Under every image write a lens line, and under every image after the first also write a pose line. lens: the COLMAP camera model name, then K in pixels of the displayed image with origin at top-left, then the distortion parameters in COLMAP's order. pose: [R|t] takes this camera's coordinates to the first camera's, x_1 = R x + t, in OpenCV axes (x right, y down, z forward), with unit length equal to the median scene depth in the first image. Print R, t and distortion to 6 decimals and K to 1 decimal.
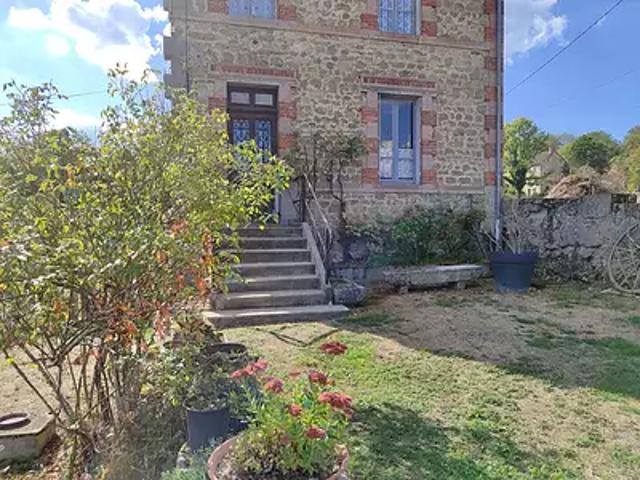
lens RADIAL K [[459.9, 0, 320.0], [0, 459.9, 240.0], [0, 0, 1]] dist [0.000805, 0.000251]
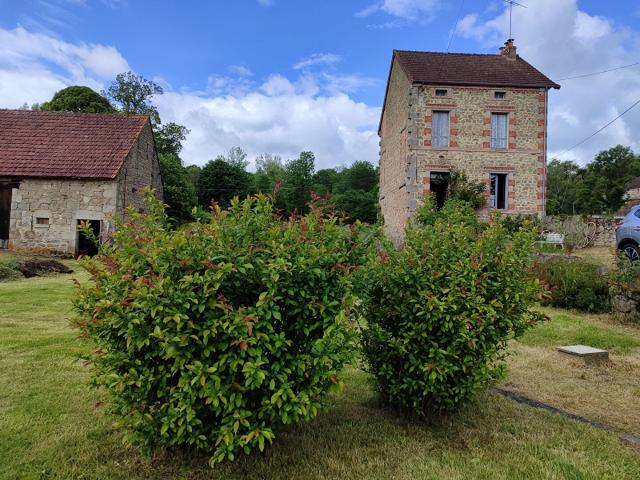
lens RADIAL K [[459.9, 0, 320.0], [0, 459.9, 240.0], [0, 0, 1]] dist [0.000805, 0.000251]
pose [[0.979671, 0.027062, -0.198778, -0.254128], [-0.034131, 0.998898, -0.032225, 0.142031], [0.197687, 0.038355, 0.979515, -1.518457]]
